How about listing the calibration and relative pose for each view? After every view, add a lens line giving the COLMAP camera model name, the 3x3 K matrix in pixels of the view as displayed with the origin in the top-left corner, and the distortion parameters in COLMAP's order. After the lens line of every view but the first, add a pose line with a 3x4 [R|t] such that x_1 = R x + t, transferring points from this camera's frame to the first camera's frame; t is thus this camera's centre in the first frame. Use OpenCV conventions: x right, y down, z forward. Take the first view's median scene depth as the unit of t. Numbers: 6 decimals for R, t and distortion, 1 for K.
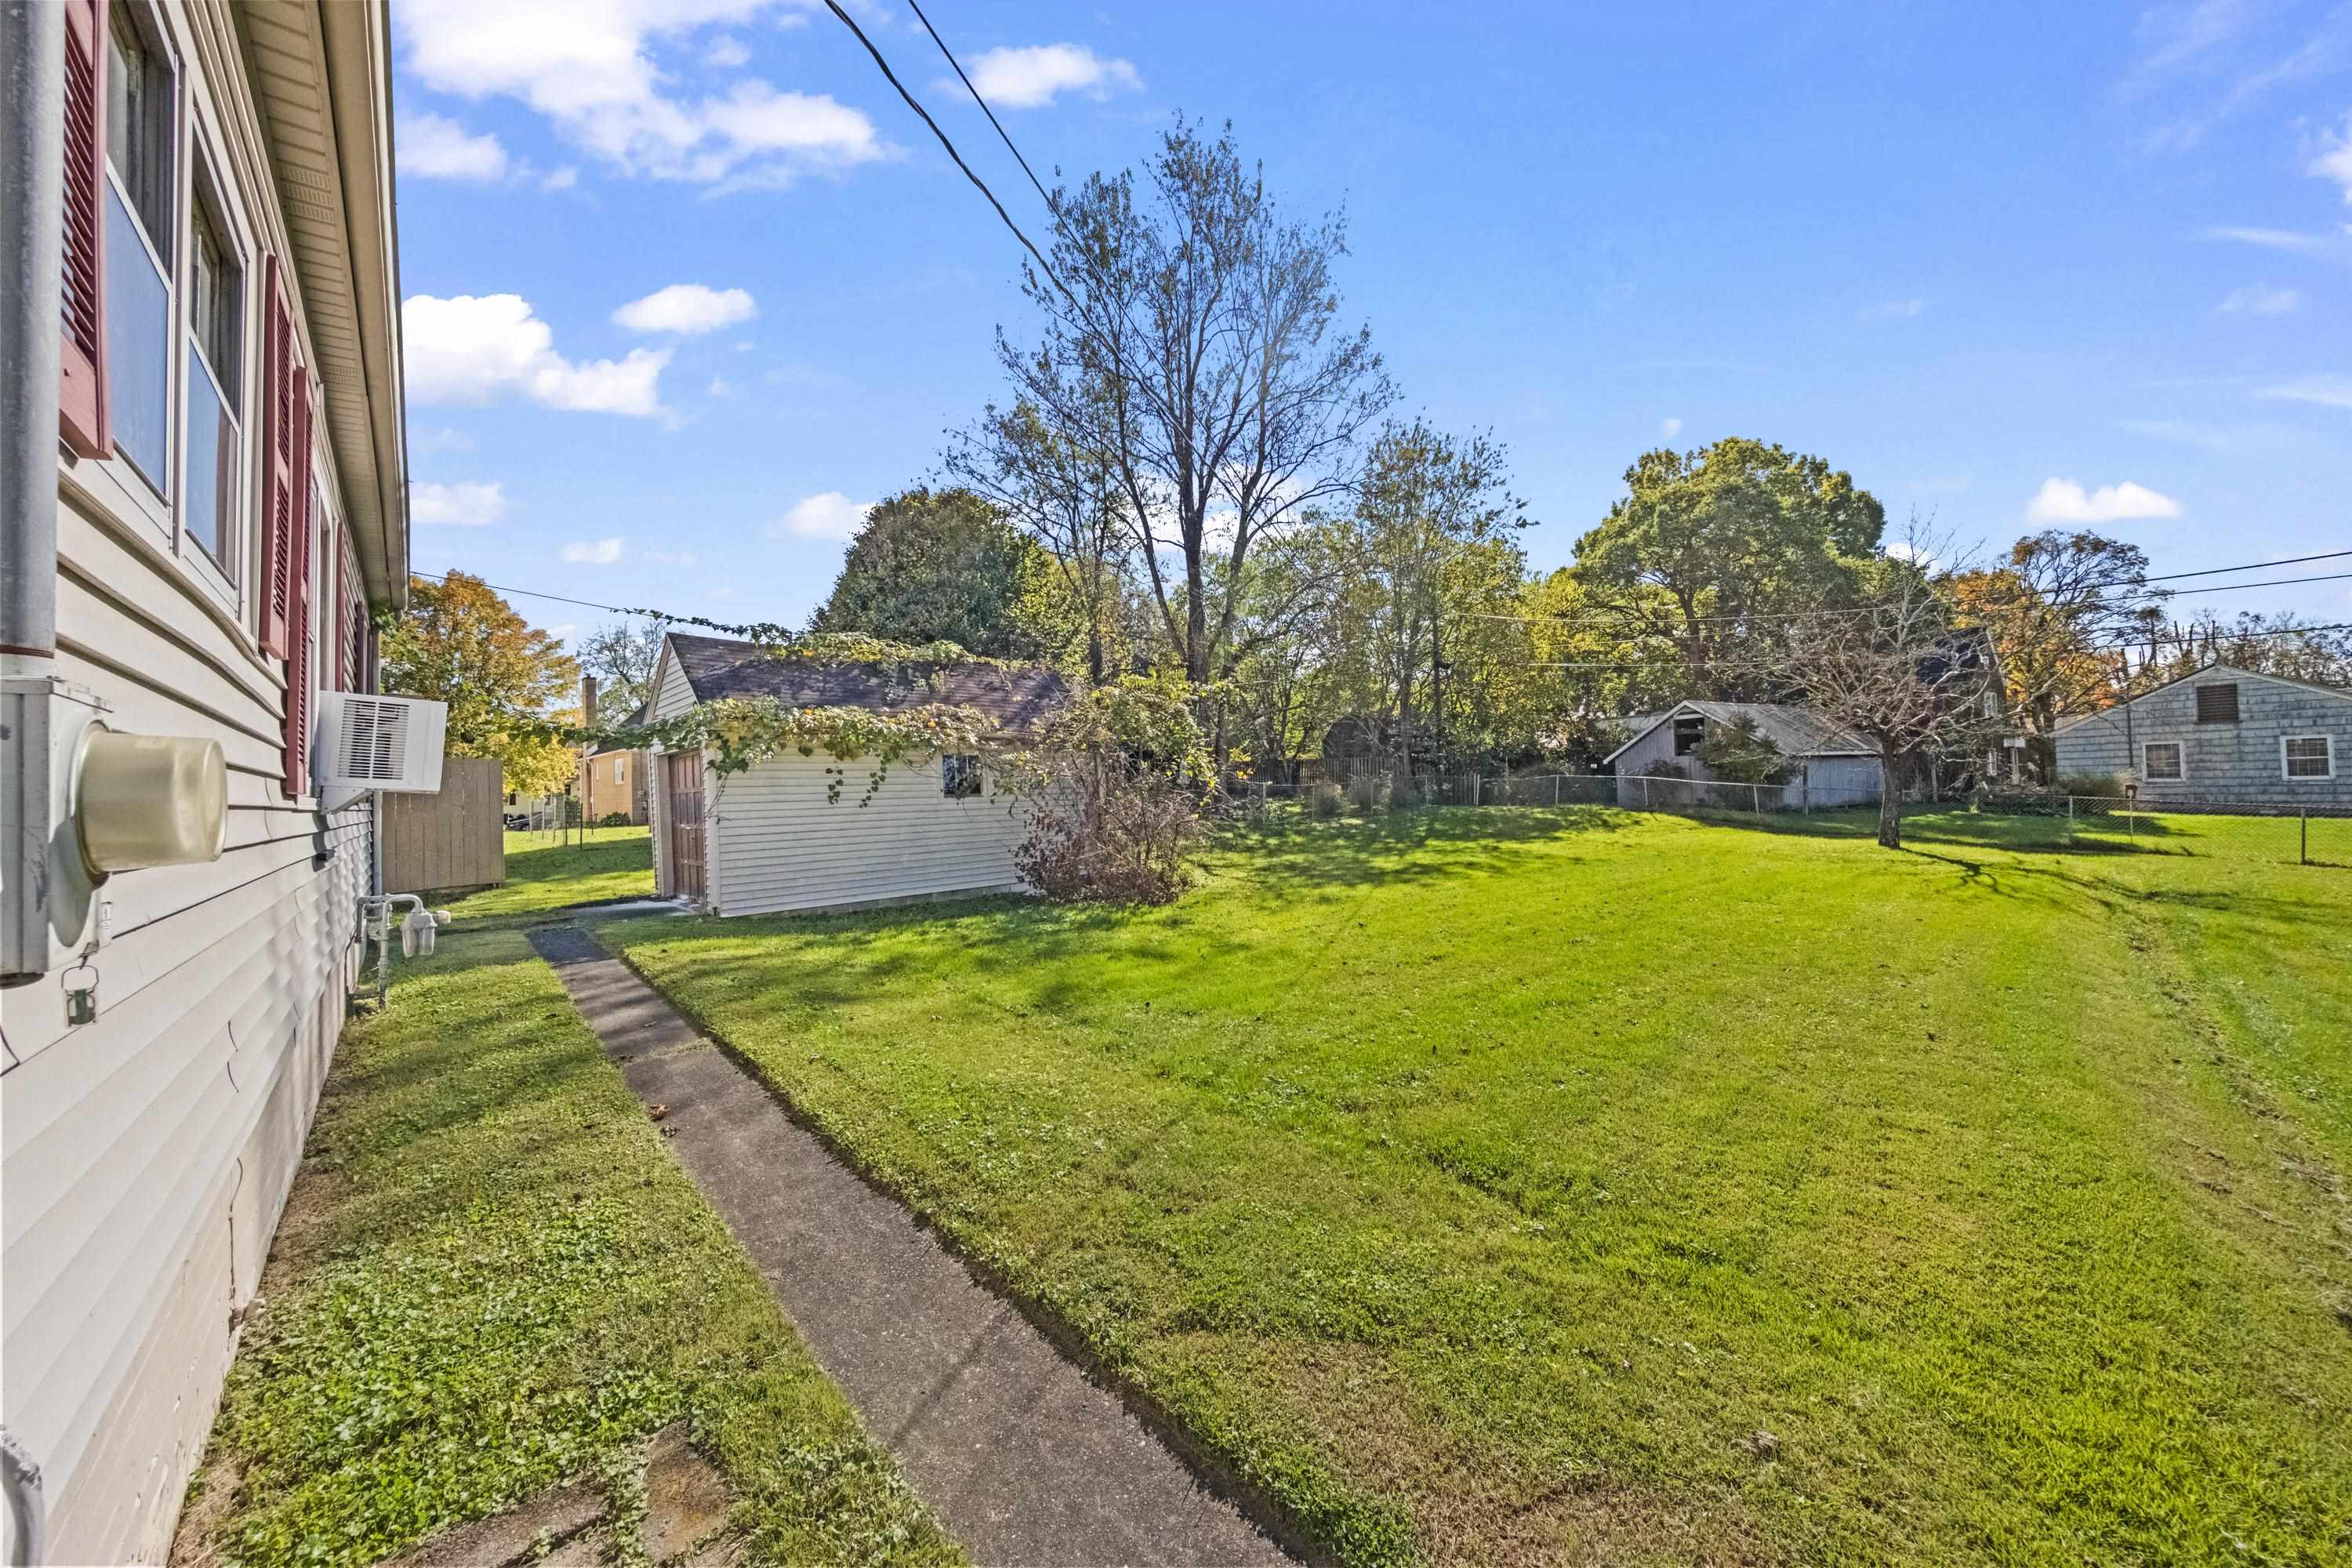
lens RADIAL K [[814.8, 0, 1181.4], [0, 814.8, 771.5], [0, 0, 1]] dist [-0.009637, -0.000091]
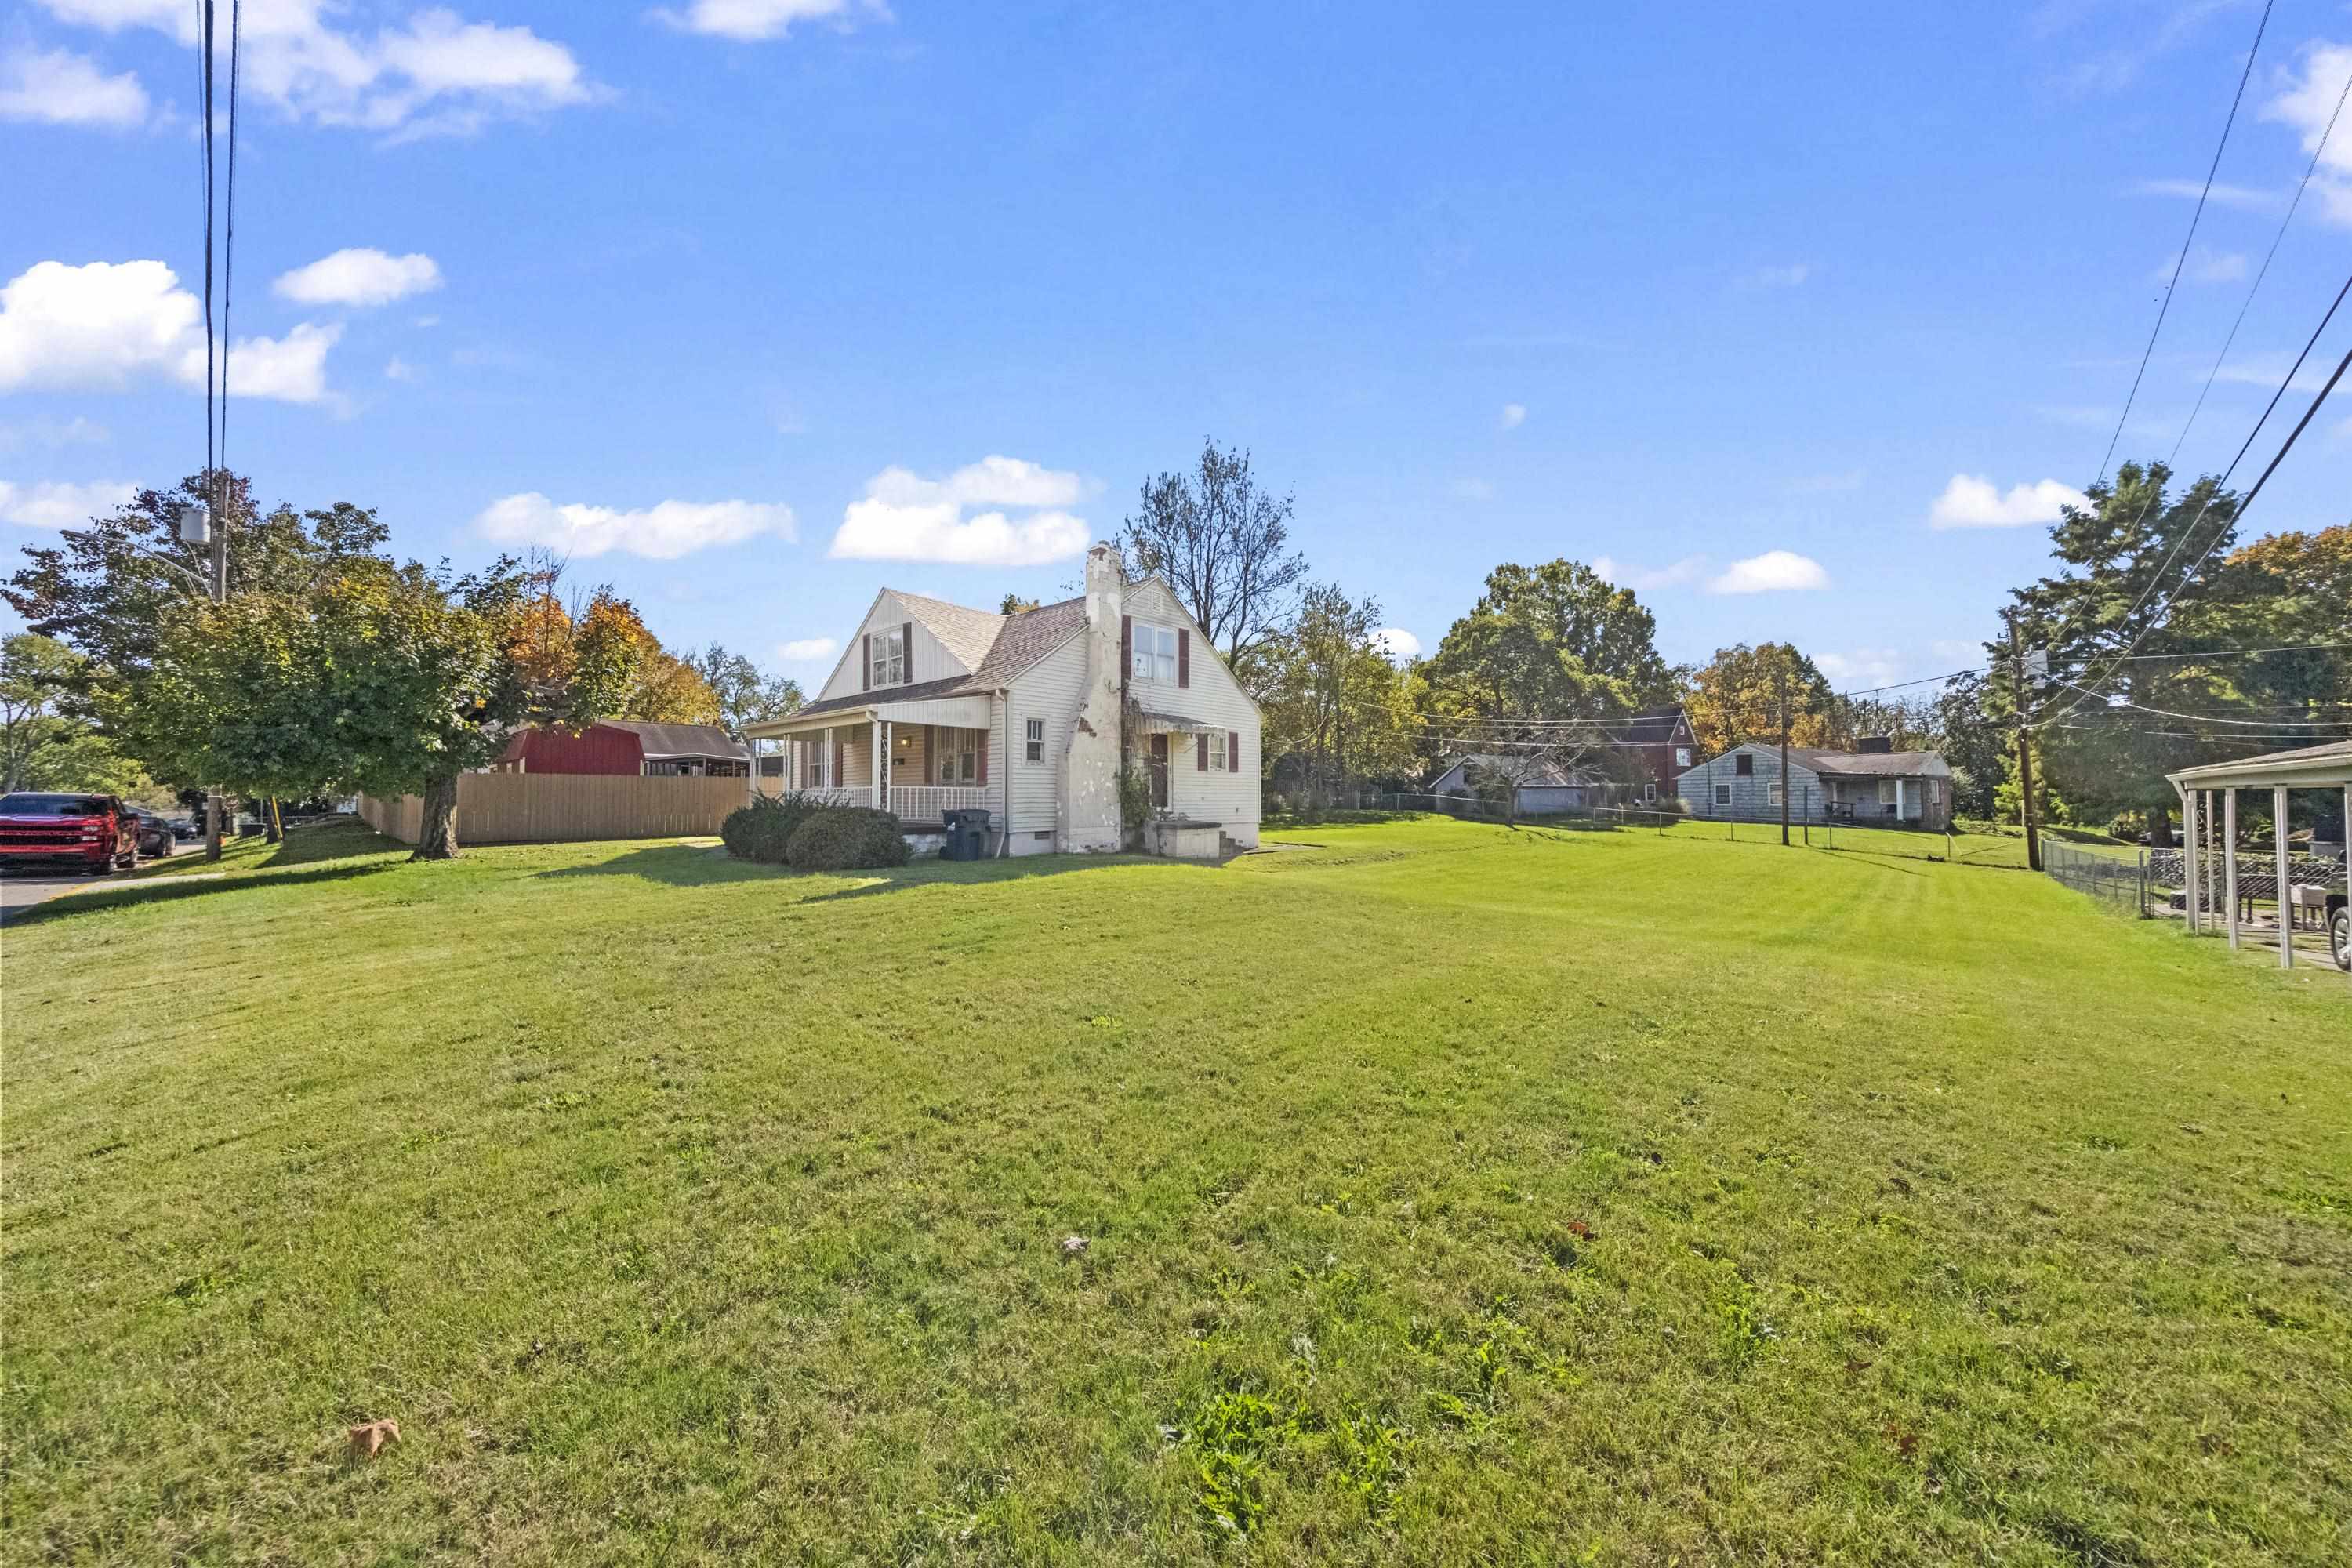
lens RADIAL K [[814.8, 0, 1181.4], [0, 814.8, 771.5], [0, 0, 1]] dist [-0.009637, -0.000091]
pose [[0.996412, 0.027120, 0.080166, -0.159405], [-0.025974, 0.999545, -0.015305, -0.004134], [-0.080545, 0.013168, 0.996664, -0.717325]]
